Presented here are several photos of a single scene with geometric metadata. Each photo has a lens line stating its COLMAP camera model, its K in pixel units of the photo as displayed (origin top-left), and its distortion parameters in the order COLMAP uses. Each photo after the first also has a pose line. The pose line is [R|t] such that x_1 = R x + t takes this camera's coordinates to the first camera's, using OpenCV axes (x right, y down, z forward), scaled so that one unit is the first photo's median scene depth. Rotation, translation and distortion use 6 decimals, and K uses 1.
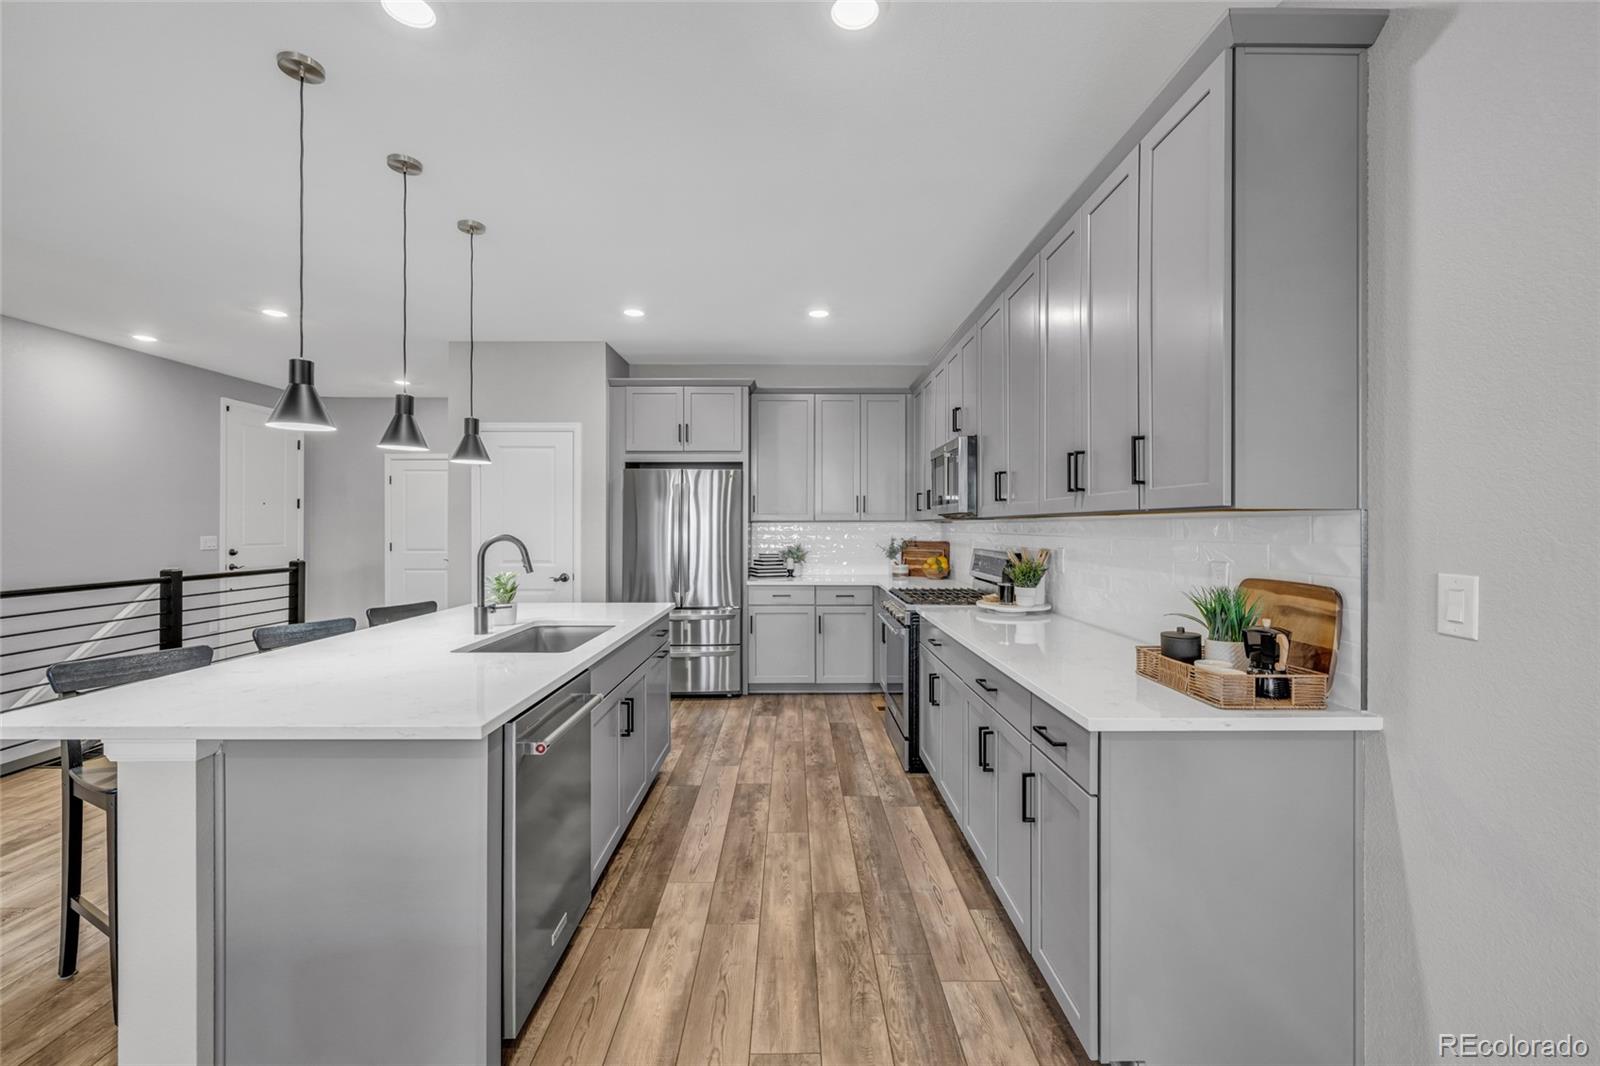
lens RADIAL K [[683.9, 0, 813.7], [0, 683.9, 525.4], [0, 0, 1]] dist [-0.000524, -0.000246]
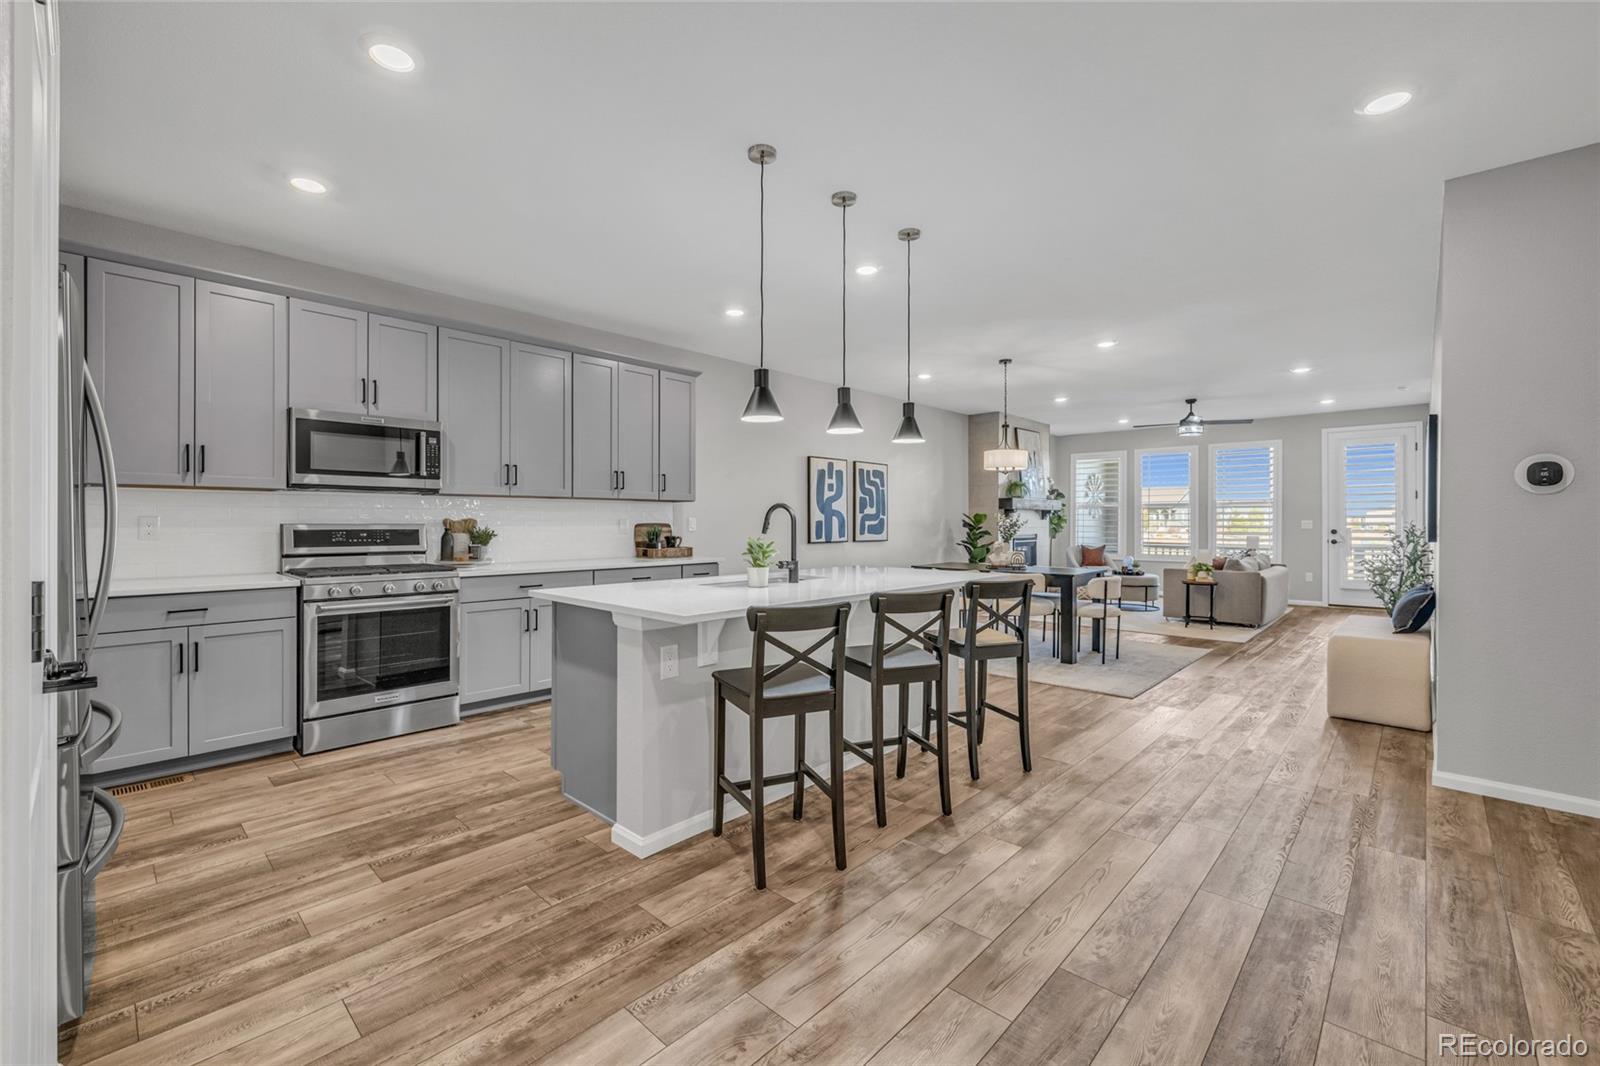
lens RADIAL K [[660.9, 0, 797.3], [0, 660.9, 524.7], [0, 0, 1]] dist [-0.007177, 0.000436]
pose [[-0.720157, -0.008579, 0.693758, -1.009592], [-0.005423, 0.999963, 0.006735, 0.031533], [-0.693790, 0.001088, -0.720177, 1.415171]]
